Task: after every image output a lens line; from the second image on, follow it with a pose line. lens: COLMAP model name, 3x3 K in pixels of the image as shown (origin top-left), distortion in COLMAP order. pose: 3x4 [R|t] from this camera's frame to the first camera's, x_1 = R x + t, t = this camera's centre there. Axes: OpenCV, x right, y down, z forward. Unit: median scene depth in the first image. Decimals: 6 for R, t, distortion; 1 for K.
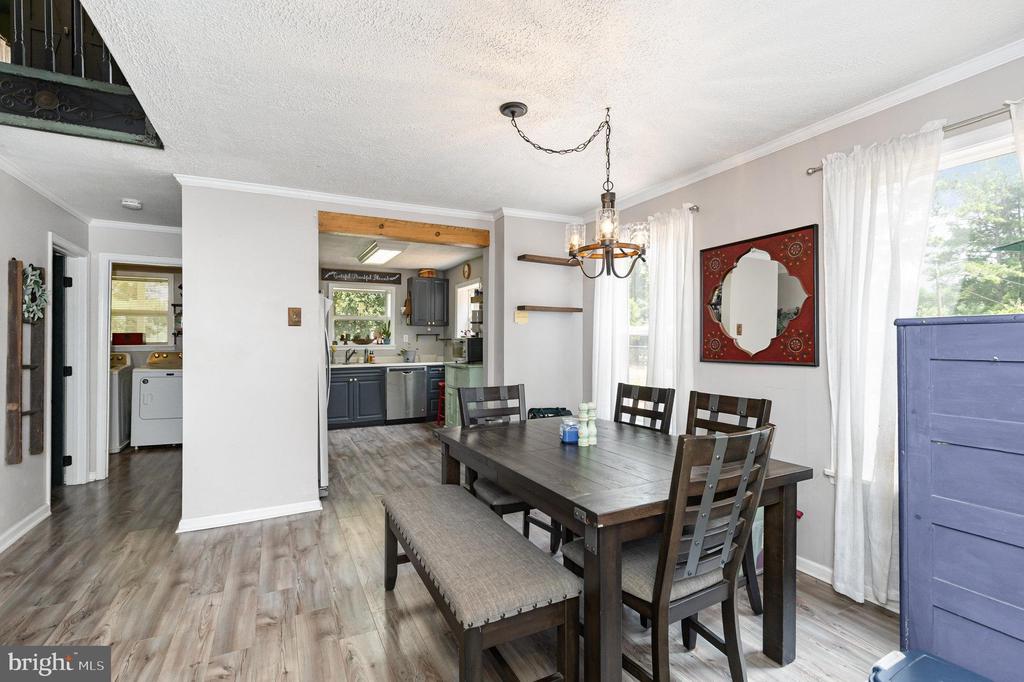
lens RADIAL K [[481.2, 0, 520.9], [0, 481.2, 338.6], [0, 0, 1]] dist [0.015464, -0.003187]
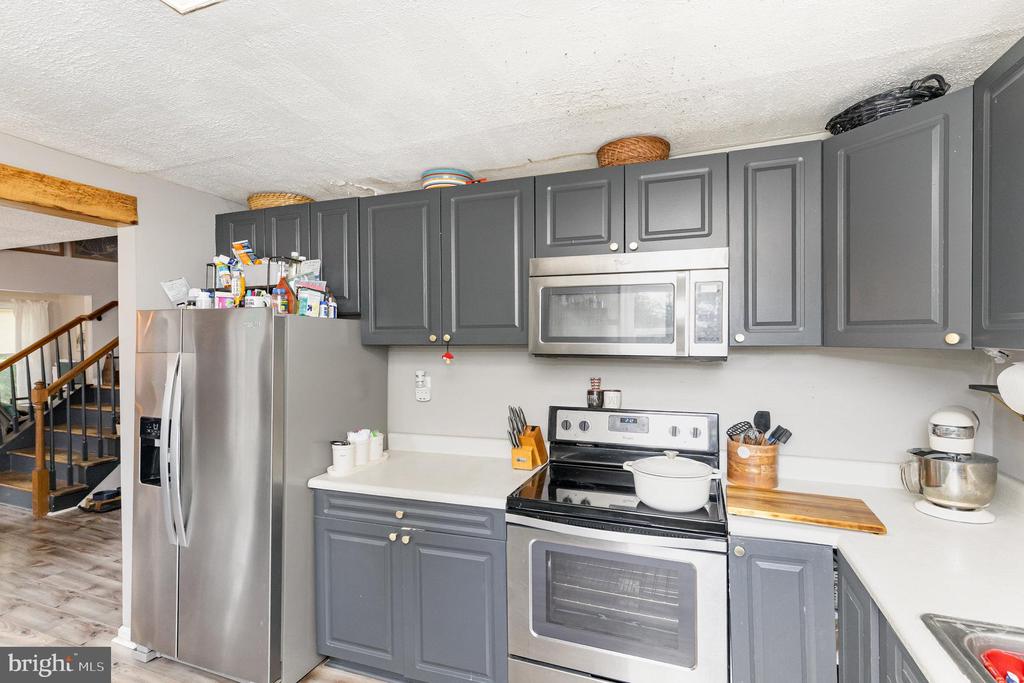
lens RADIAL K [[481.2, 0, 536.7], [0, 481.2, 339.4], [0, 0, 1]] dist [0.015464, -0.003187]
pose [[-0.739634, 0.014652, -0.672850, -0.347324], [0.012336, 0.999890, 0.008212, -0.061413], [0.672897, -0.002227, -0.739733, 1.677233]]
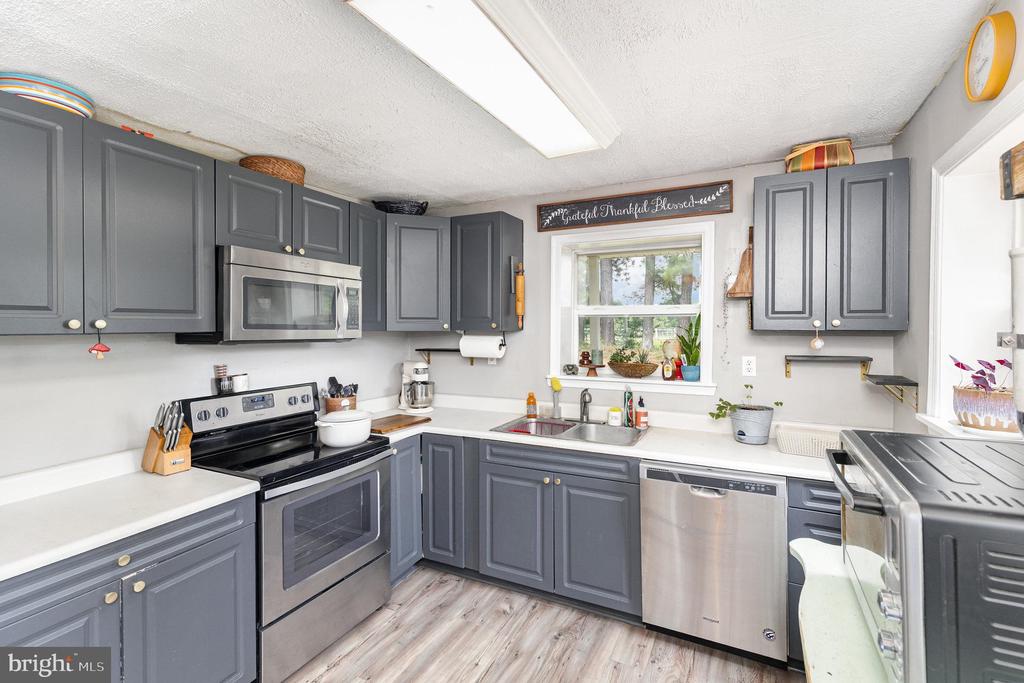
lens RADIAL K [[481.2, 0, 499.9], [0, 481.2, 329.0], [0, 0, 1]] dist [0.015464, -0.003187]
pose [[0.568065, 0.008011, -0.822945, -0.104068], [0.002098, 0.999935, 0.011183, -0.059756], [0.822981, -0.008079, 0.568011, 1.237673]]
